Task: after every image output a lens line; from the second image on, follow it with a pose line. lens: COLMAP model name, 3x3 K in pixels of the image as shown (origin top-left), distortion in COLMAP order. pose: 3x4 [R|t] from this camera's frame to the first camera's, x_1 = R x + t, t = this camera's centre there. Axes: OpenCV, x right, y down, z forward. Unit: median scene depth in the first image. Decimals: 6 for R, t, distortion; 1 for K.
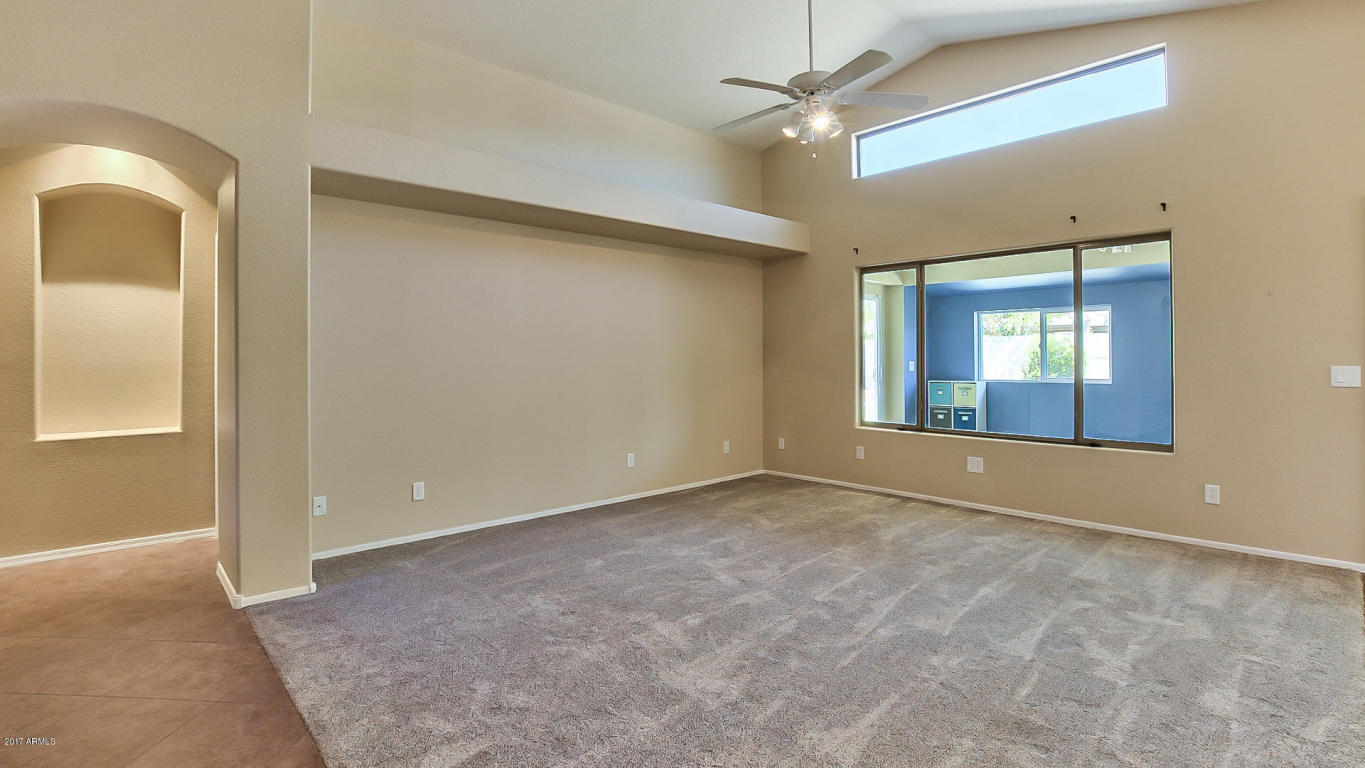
lens RADIAL K [[631.4, 0, 670.1], [0, 631.4, 348.6], [0, 0, 1]] dist [-0.024836, 0.001904]
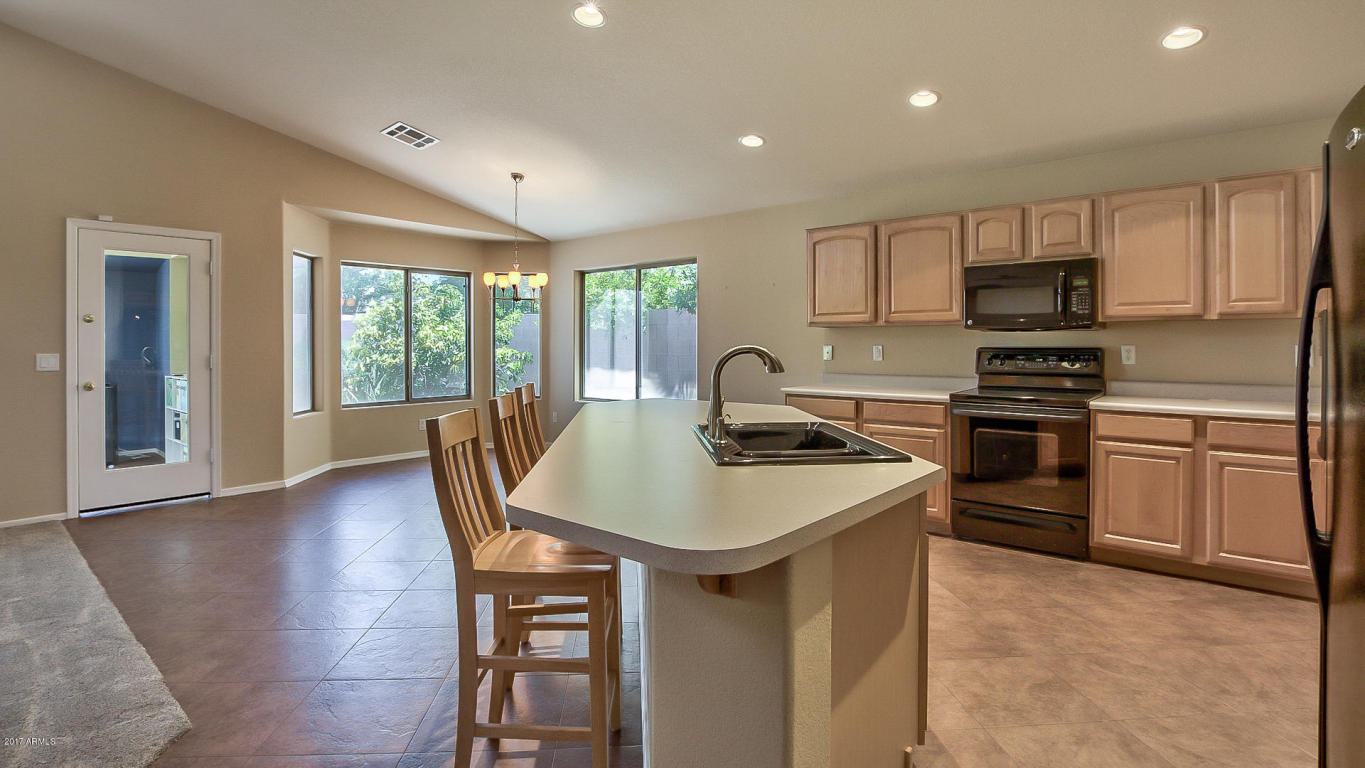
lens RADIAL K [[659.2, 0, 667.8], [0, 659.2, 347.6], [0, 0, 1]] dist [-0.018856, -0.001276]
pose [[-0.101939, -0.000003, 0.994791, -0.246950], [-0.011122, 0.999937, -0.001136, 0.003802], [-0.994728, -0.011180, -0.101933, -0.071272]]
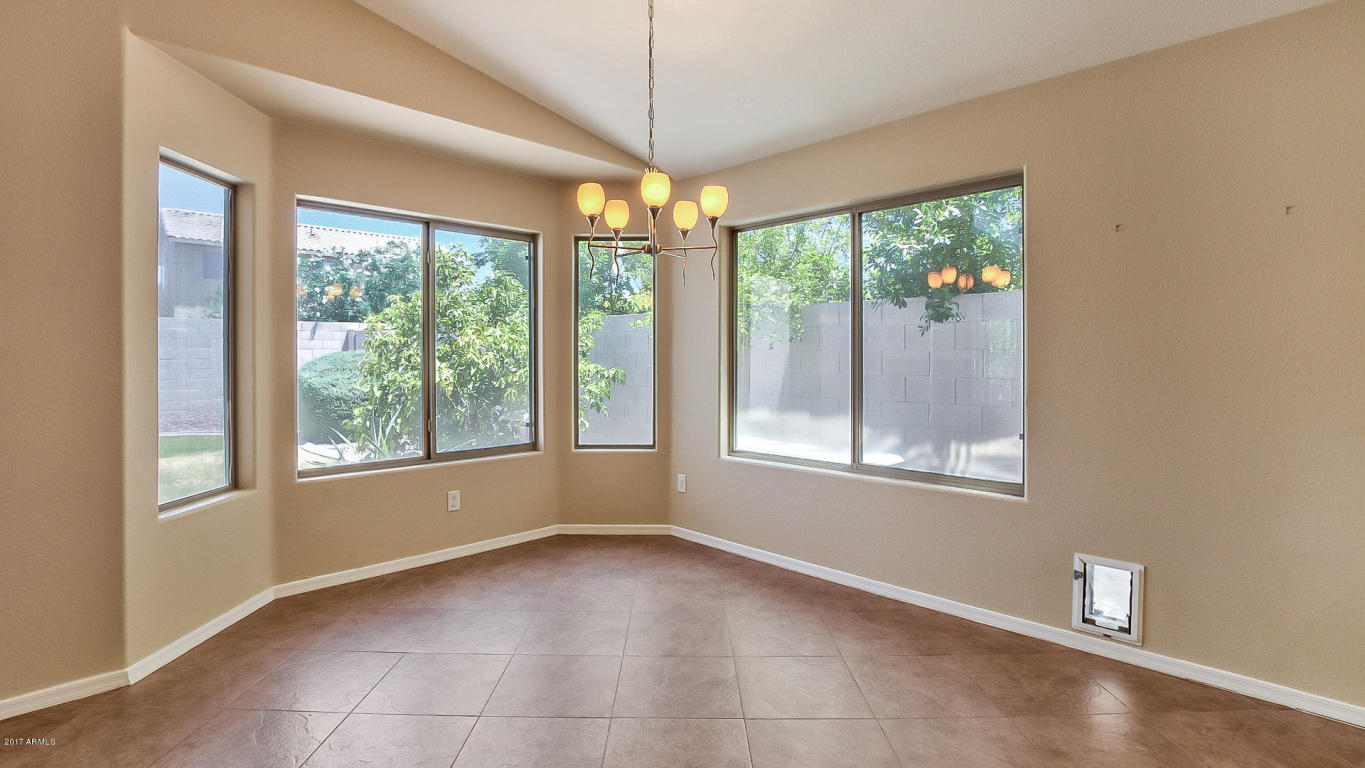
lens RADIAL K [[631.4, 0, 667.1], [0, 631.4, 360.6], [0, 0, 1]] dist [-0.024836, 0.001904]
pose [[-0.026990, -0.000405, 0.999636, 0.609282], [-0.012282, 0.999925, 0.000074, 0.002389], [-0.999560, -0.012275, -0.026993, 0.106892]]
